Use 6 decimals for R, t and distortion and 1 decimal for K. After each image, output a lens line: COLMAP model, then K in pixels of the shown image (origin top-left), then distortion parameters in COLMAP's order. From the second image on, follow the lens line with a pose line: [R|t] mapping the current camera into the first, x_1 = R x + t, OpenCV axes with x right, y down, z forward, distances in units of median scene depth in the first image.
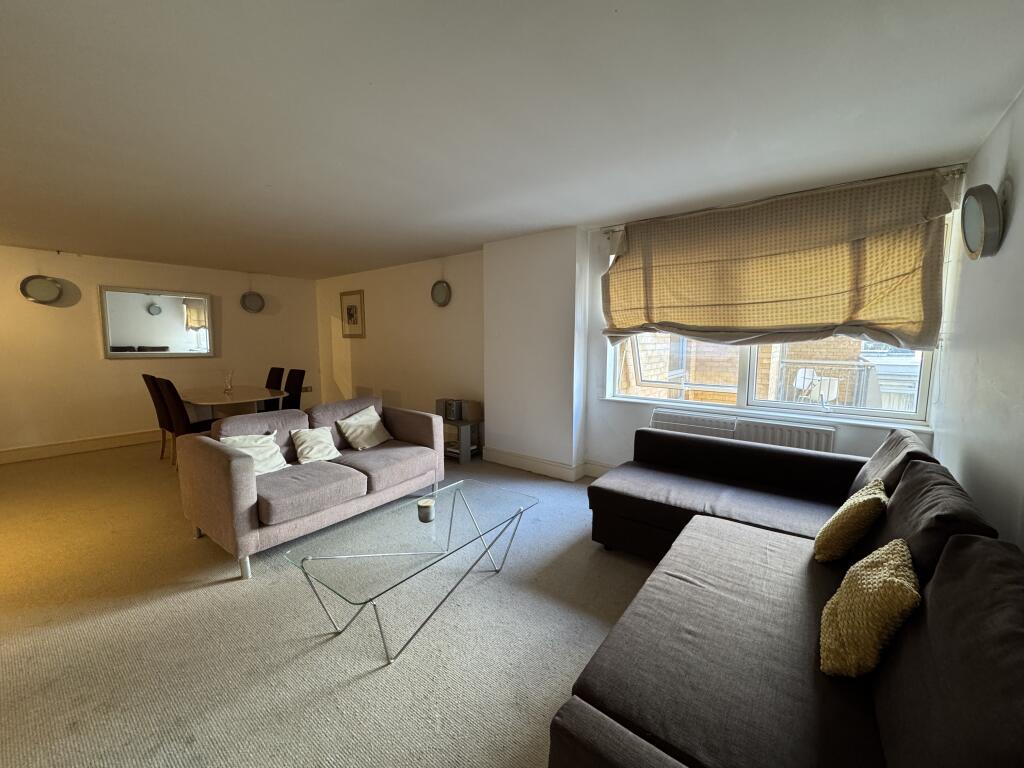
lens RADIAL K [[408.4, 0, 512.0], [0, 408.4, 384.0], [0, 0, 1]] dist [-0.000683, 0.000076]
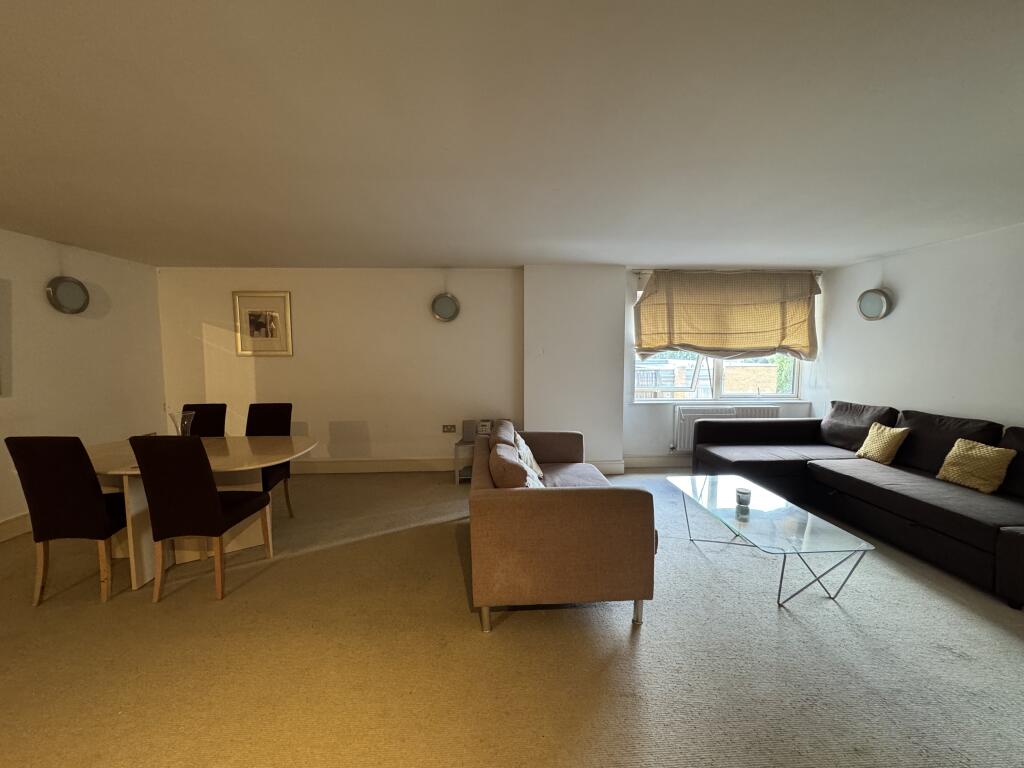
lens RADIAL K [[408.4, 0, 512.0], [0, 408.4, 384.0], [0, 0, 1]] dist [-0.000683, 0.000076]
pose [[0.758605, -0.057285, 0.649028, -0.976091], [0.074206, 0.997242, 0.001285, -0.058233], [-0.647311, 0.047187, 0.760764, 0.311409]]
